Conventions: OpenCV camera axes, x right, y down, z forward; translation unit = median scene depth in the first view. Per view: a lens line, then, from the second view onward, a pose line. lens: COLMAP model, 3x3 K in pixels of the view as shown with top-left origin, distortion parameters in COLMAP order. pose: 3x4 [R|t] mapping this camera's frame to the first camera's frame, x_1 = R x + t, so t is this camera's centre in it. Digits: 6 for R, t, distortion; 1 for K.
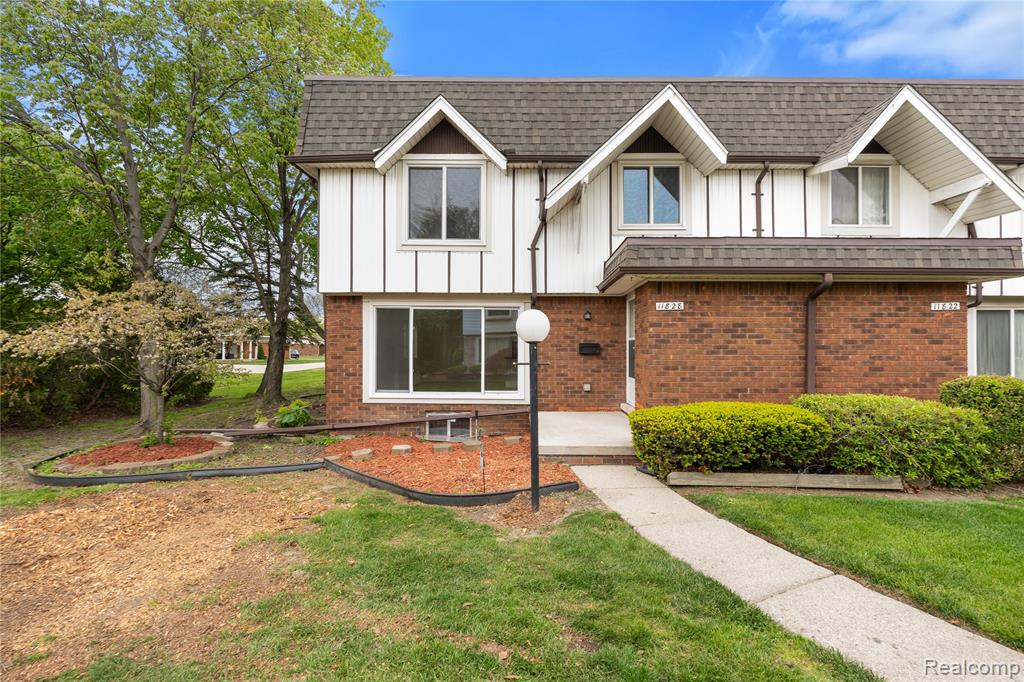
lens RADIAL K [[464.6, 0, 517.1], [0, 464.6, 335.2], [0, 0, 1]] dist [-0.000938, -0.000364]
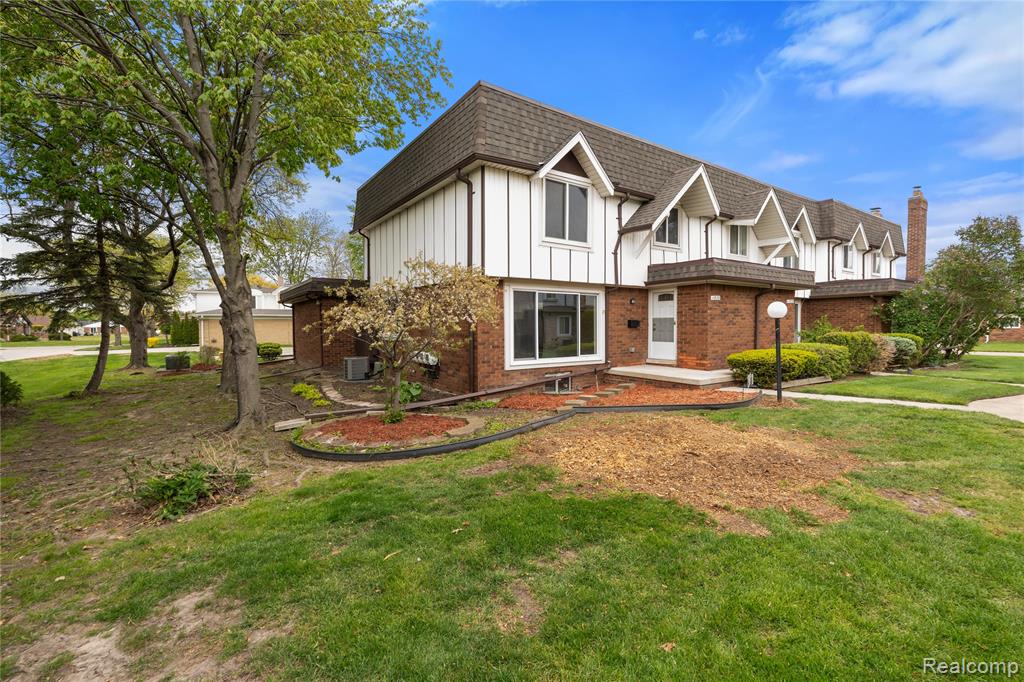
lens RADIAL K [[454.3, 0, 514.4], [0, 454.3, 331.3], [0, 0, 1]] dist [0.000787, 0.000344]
pose [[0.812265, -0.016470, 0.583055, -1.052076], [-0.005428, 0.999345, 0.035792, 0.004403], [-0.583263, -0.032238, 0.811644, 0.047581]]
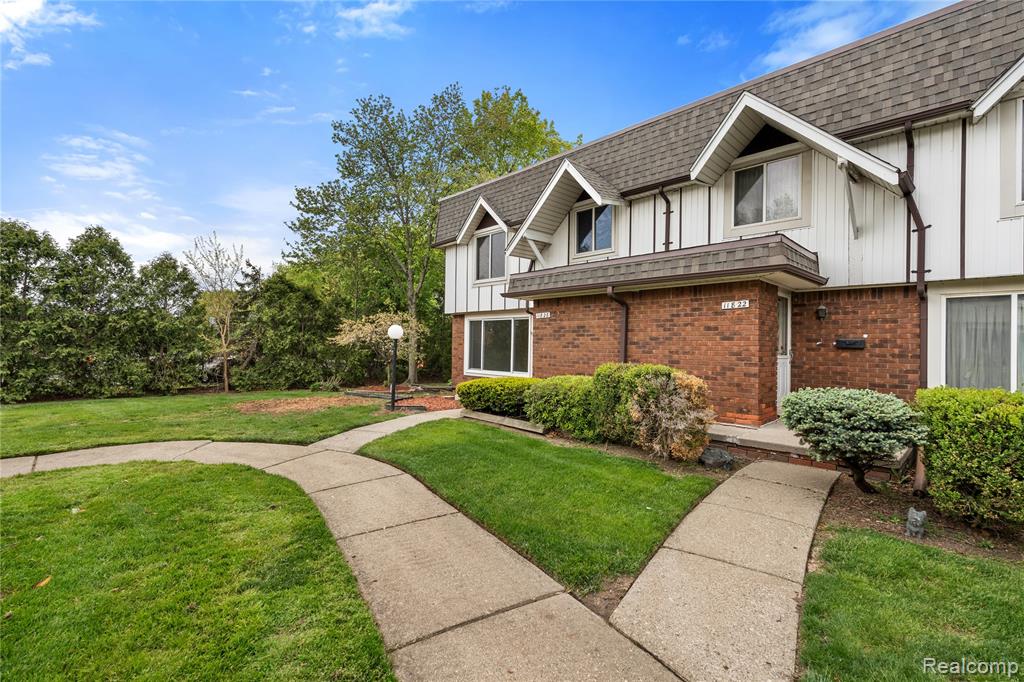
lens RADIAL K [[436.3, 0, 512.0], [0, 436.3, 341.0], [0, 0, 1]] dist [0.002023, 0.000281]
pose [[0.709934, -0.001528, -0.704266, 1.031926], [0.005269, 0.999981, 0.003142, 0.012139], [0.704248, -0.005942, 0.709929, -0.055190]]
